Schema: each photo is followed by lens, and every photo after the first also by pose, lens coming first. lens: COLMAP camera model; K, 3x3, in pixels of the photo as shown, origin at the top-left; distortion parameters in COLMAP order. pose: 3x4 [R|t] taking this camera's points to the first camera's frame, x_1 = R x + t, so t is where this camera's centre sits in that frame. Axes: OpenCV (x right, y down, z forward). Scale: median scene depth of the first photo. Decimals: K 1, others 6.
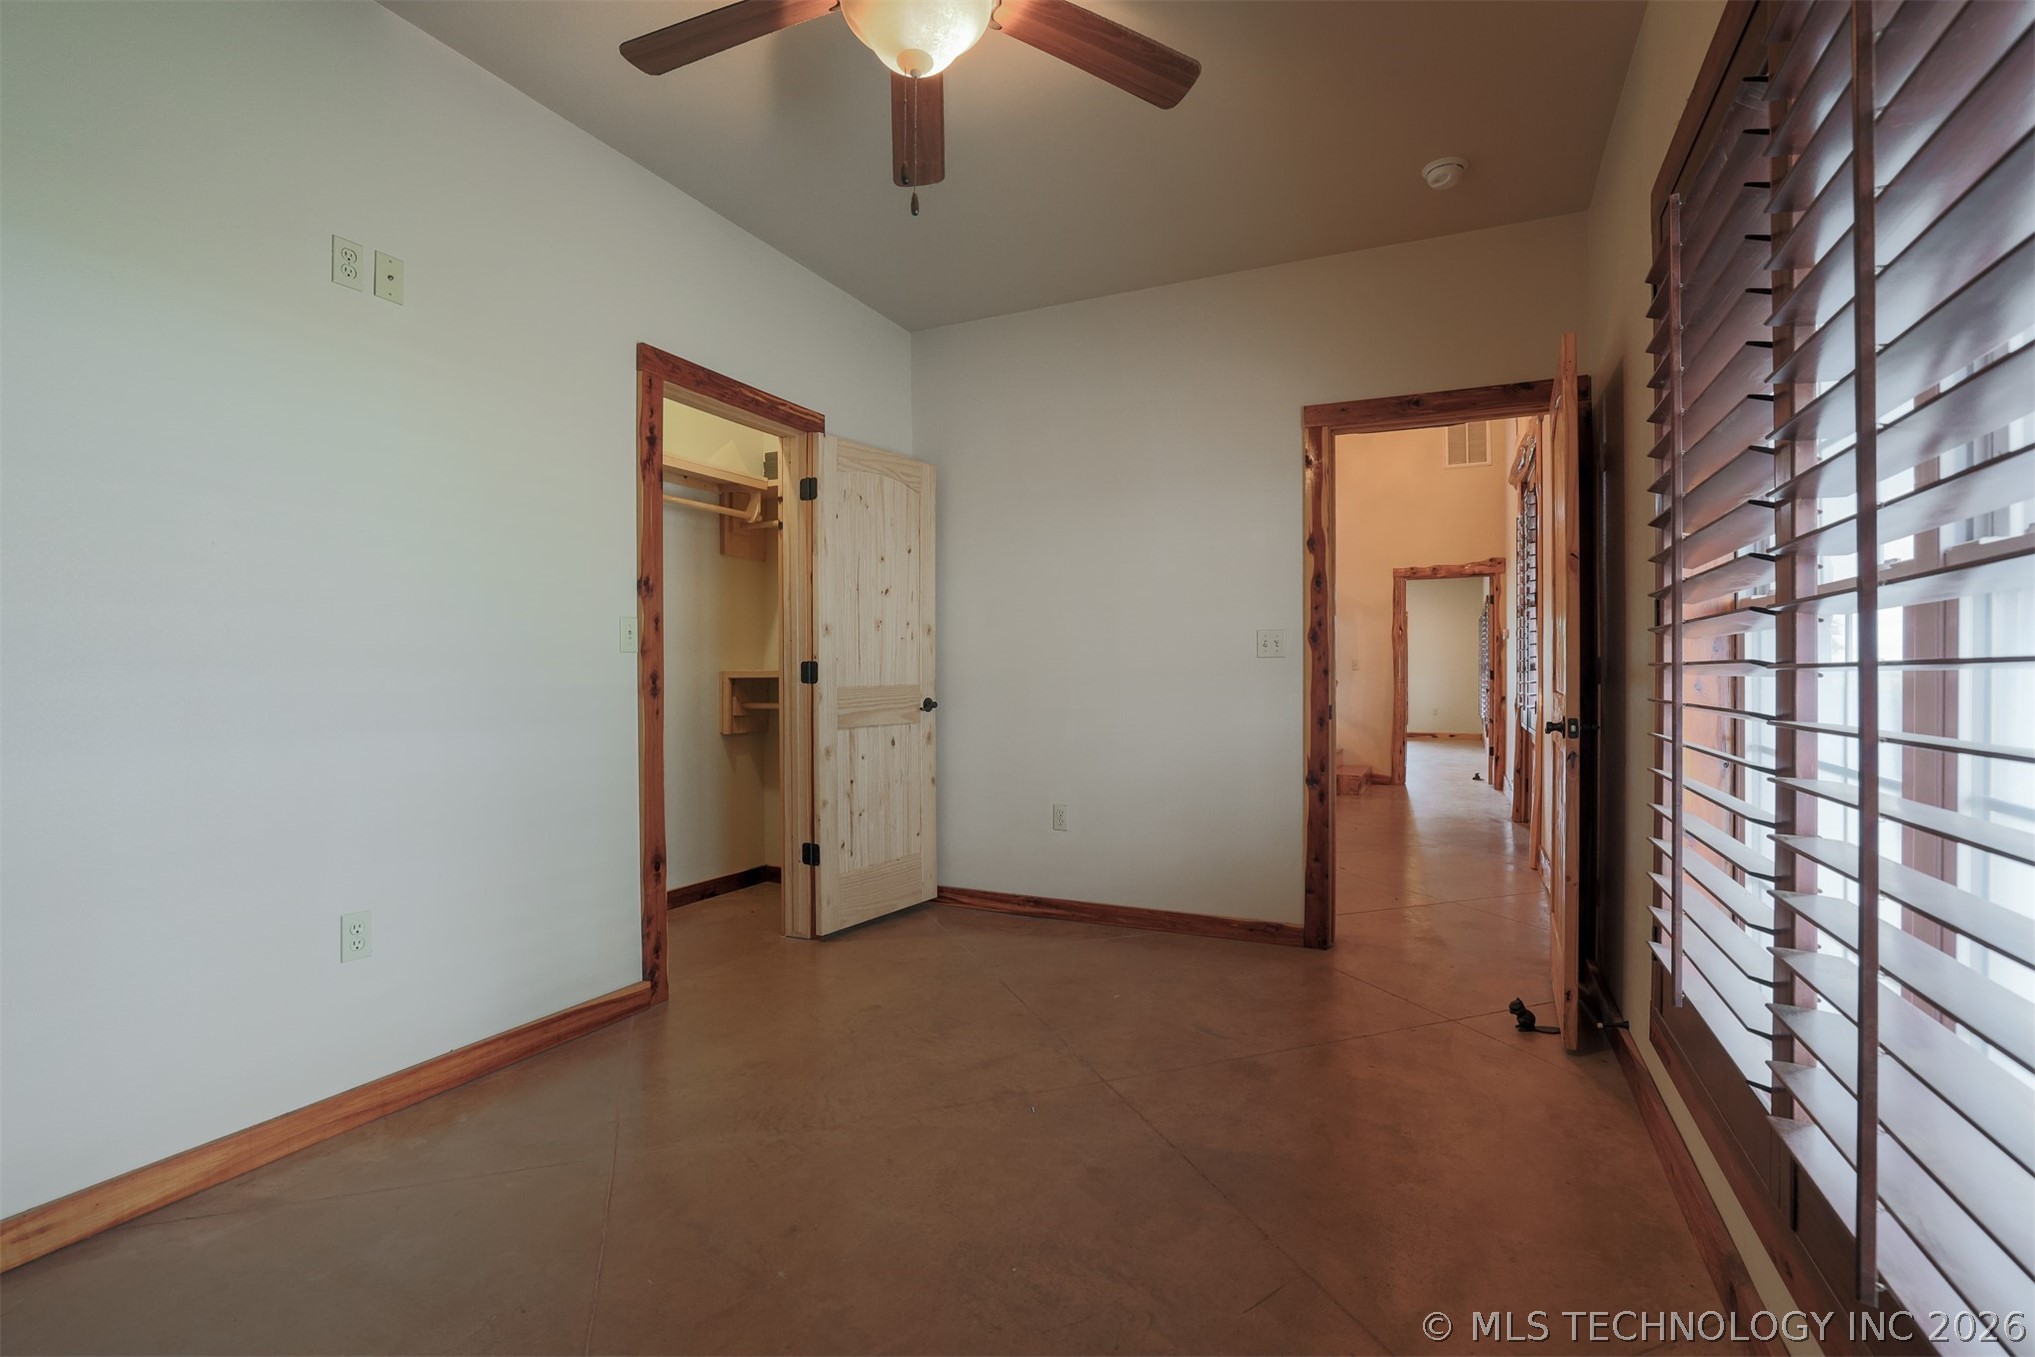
lens RADIAL K [[914.4, 0, 1013.9], [0, 914.4, 682.9], [0, 0, 1]] dist [-0.023620, 0.000822]
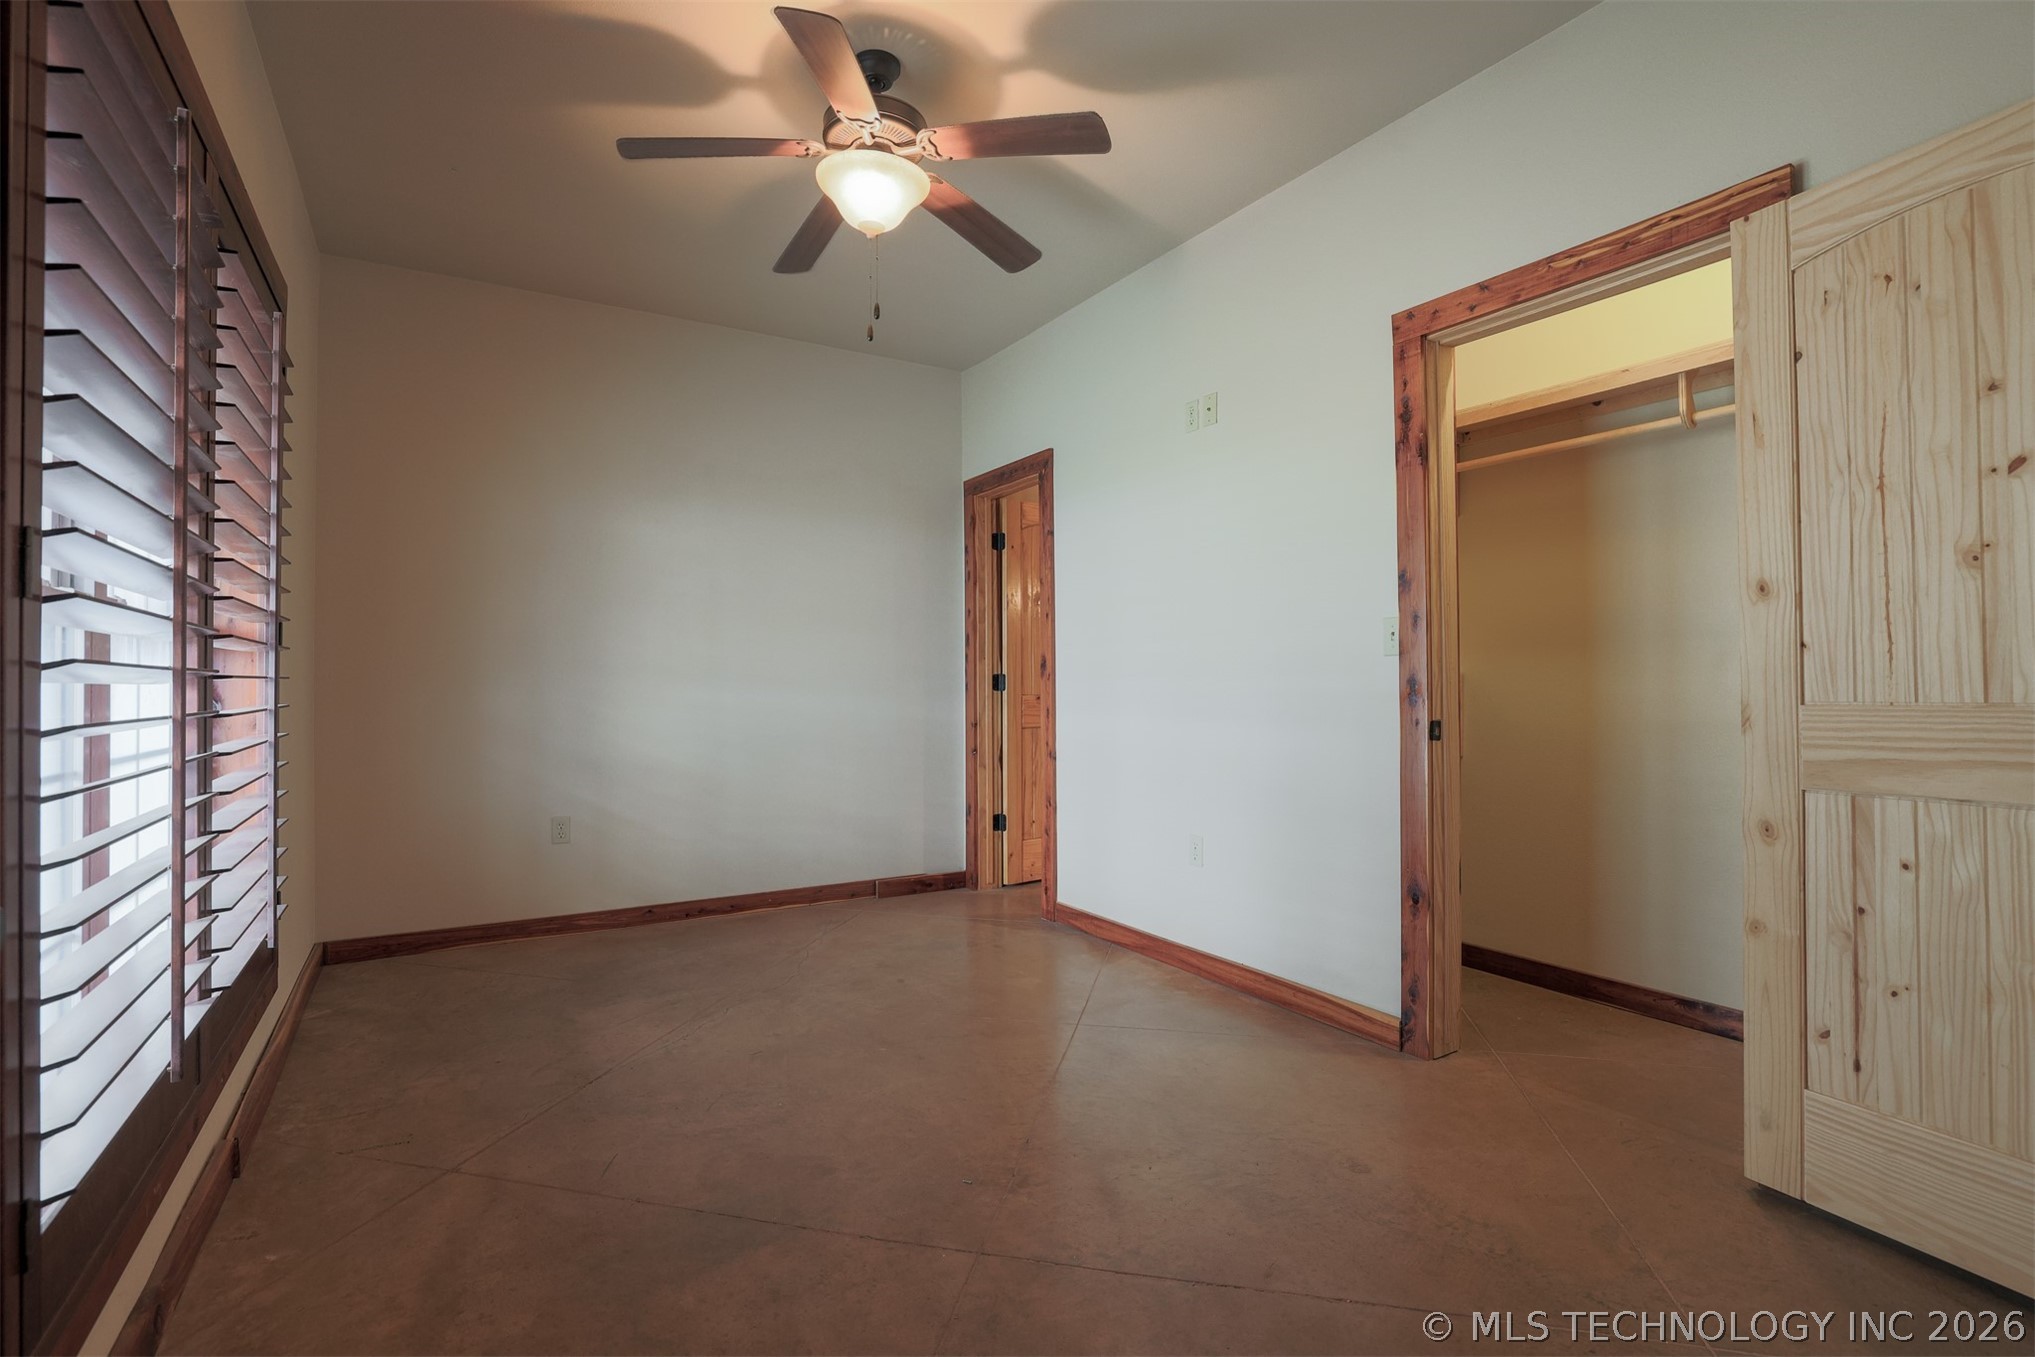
lens RADIAL K [[914.4, 0, 1012.4], [0, 914.4, 676.5], [0, 0, 1]] dist [-0.023620, 0.000822]
pose [[-0.542364, 0.009541, -0.840090, 0.540093], [0.020352, 0.999791, -0.001784, -0.021785], [0.839897, -0.018065, -0.542445, 1.111339]]
